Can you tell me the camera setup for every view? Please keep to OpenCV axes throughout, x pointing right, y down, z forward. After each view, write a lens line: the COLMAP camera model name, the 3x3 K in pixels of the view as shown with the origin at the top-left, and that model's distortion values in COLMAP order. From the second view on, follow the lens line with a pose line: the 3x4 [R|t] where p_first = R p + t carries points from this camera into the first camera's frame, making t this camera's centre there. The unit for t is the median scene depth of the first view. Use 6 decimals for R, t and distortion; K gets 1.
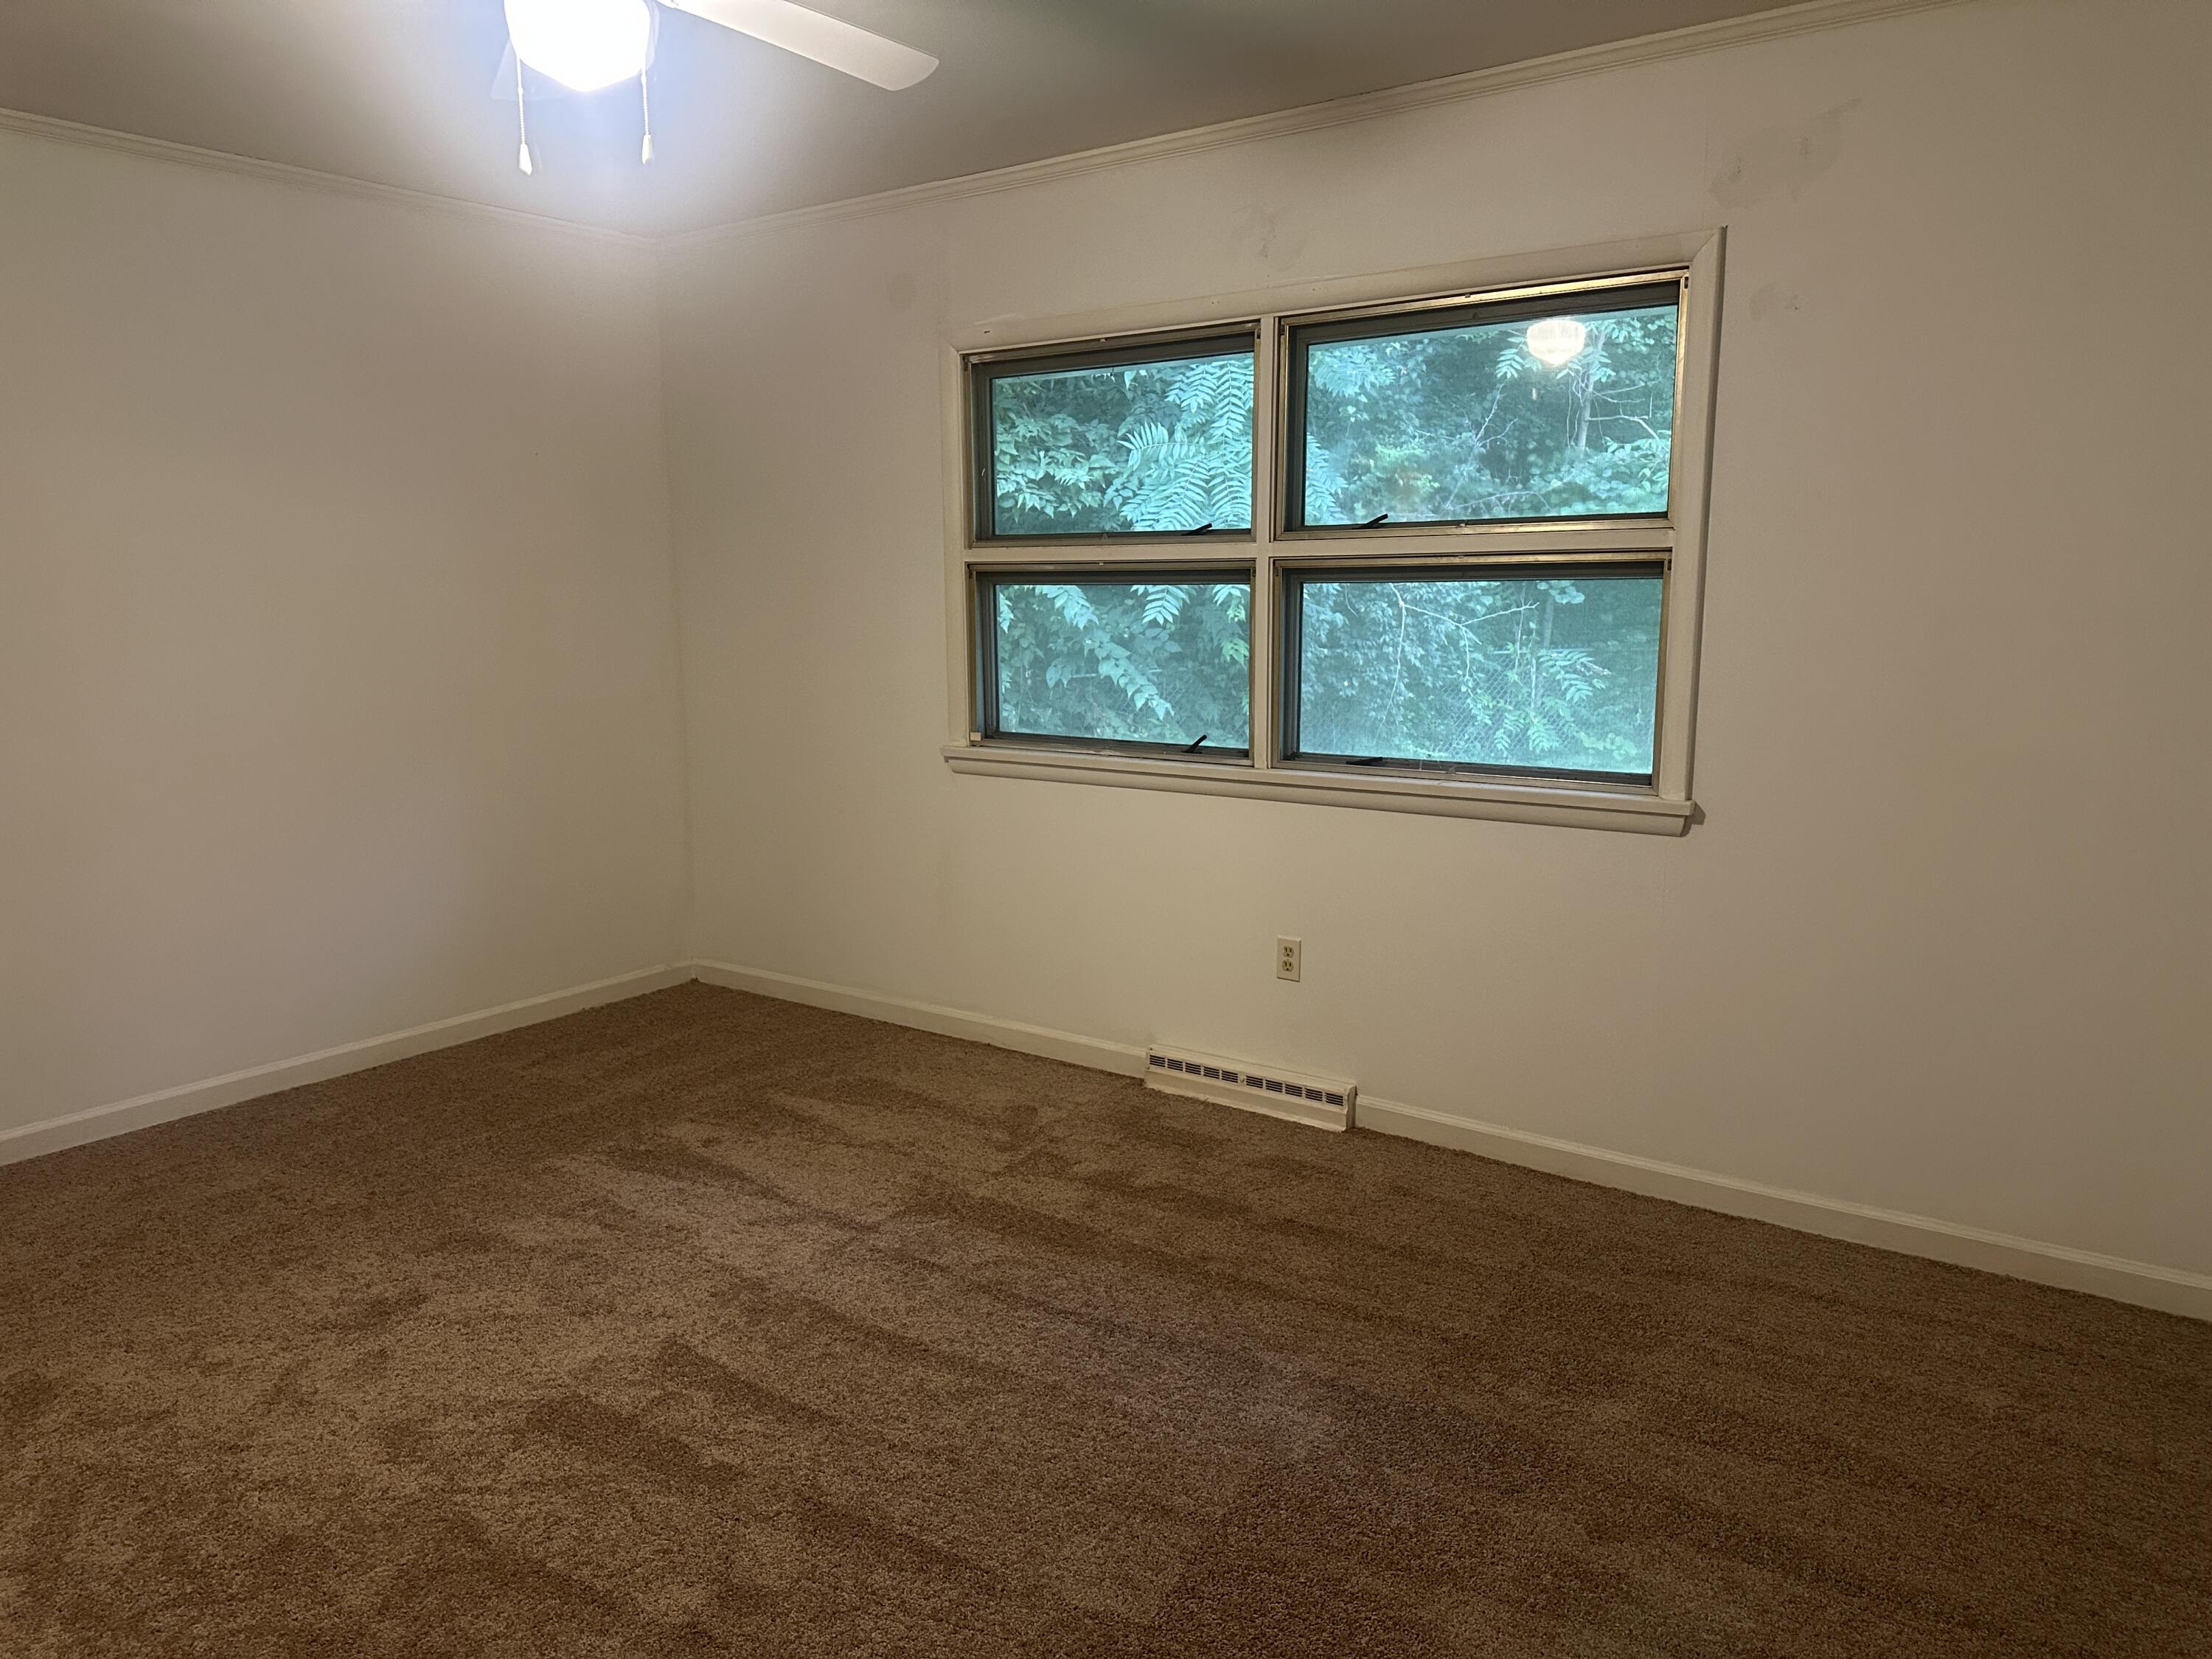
lens RADIAL K [[1555.5, 0, 1117.0], [0, 1555.5, 828.5], [0, 0, 1]] dist [0.075412, -0.027253]
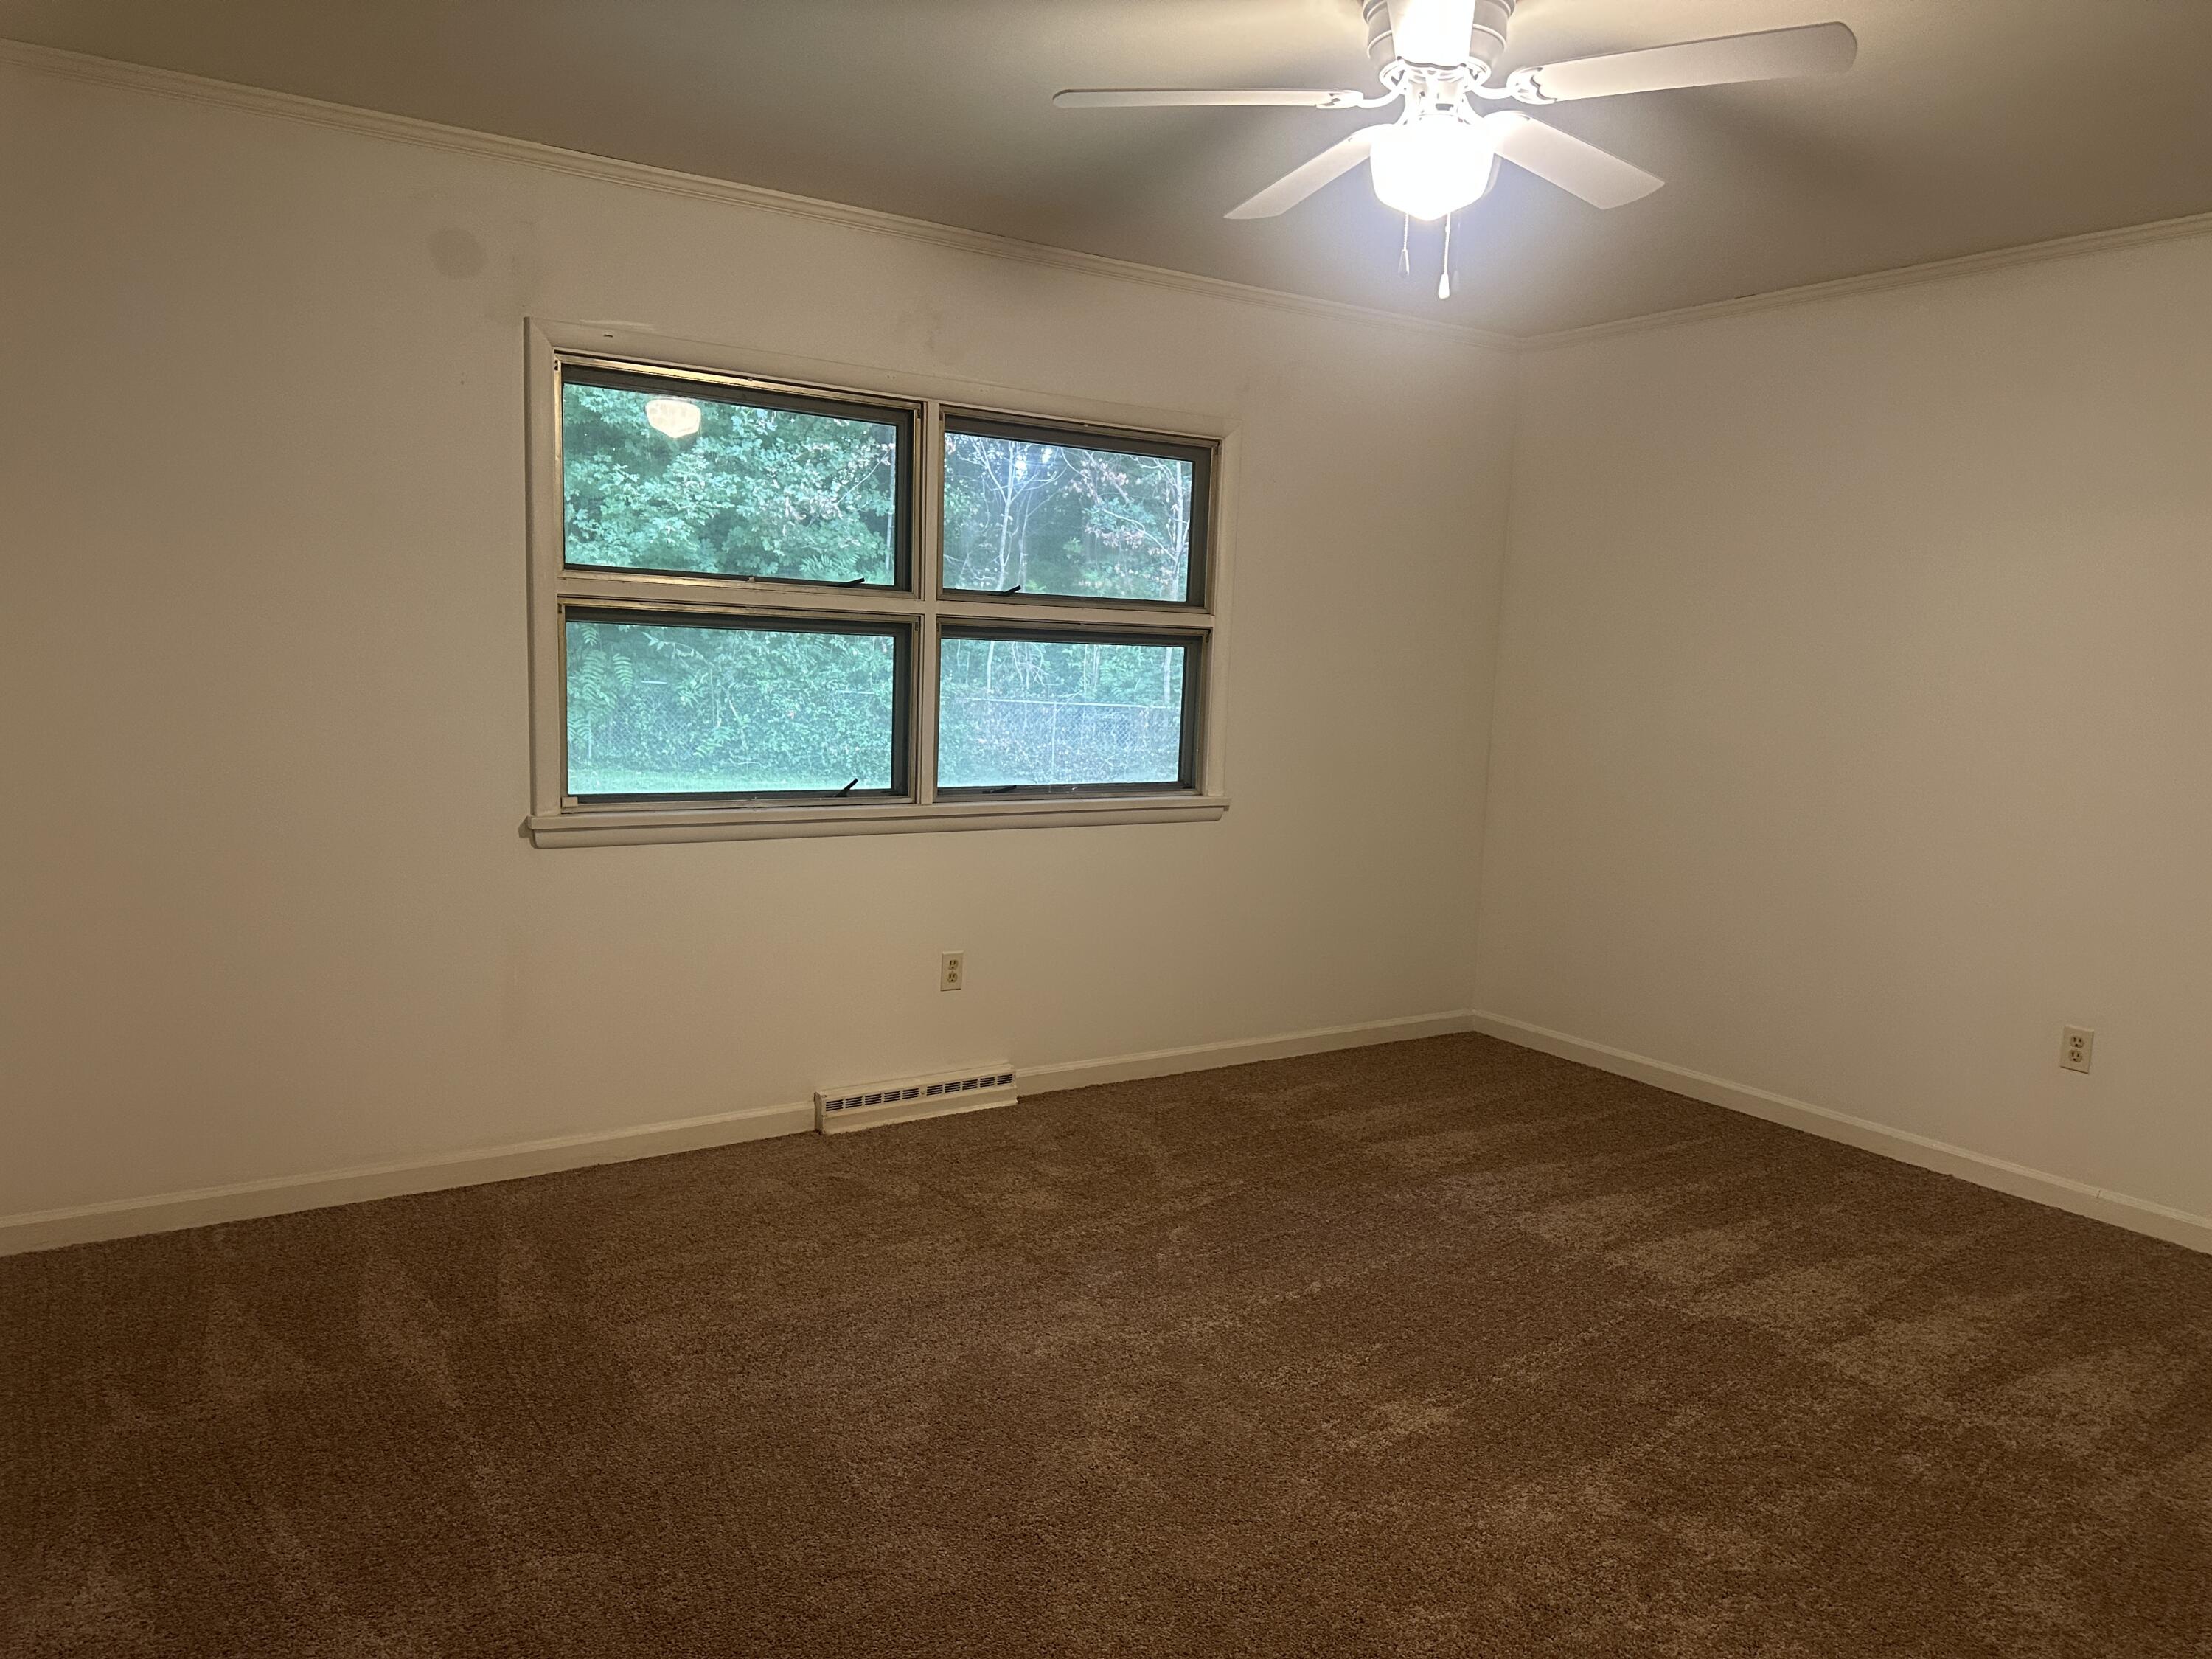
lens RADIAL K [[1552.7, 0, 1083.4], [0, 1552.7, 824.8], [0, 0, 1]] dist [0.143895, -0.272568]
pose [[0.331314, -0.088746, 0.939338, -0.900469], [0.107207, 0.992660, 0.055971, -0.073482], [-0.937410, 0.082159, 0.338396, 0.520849]]
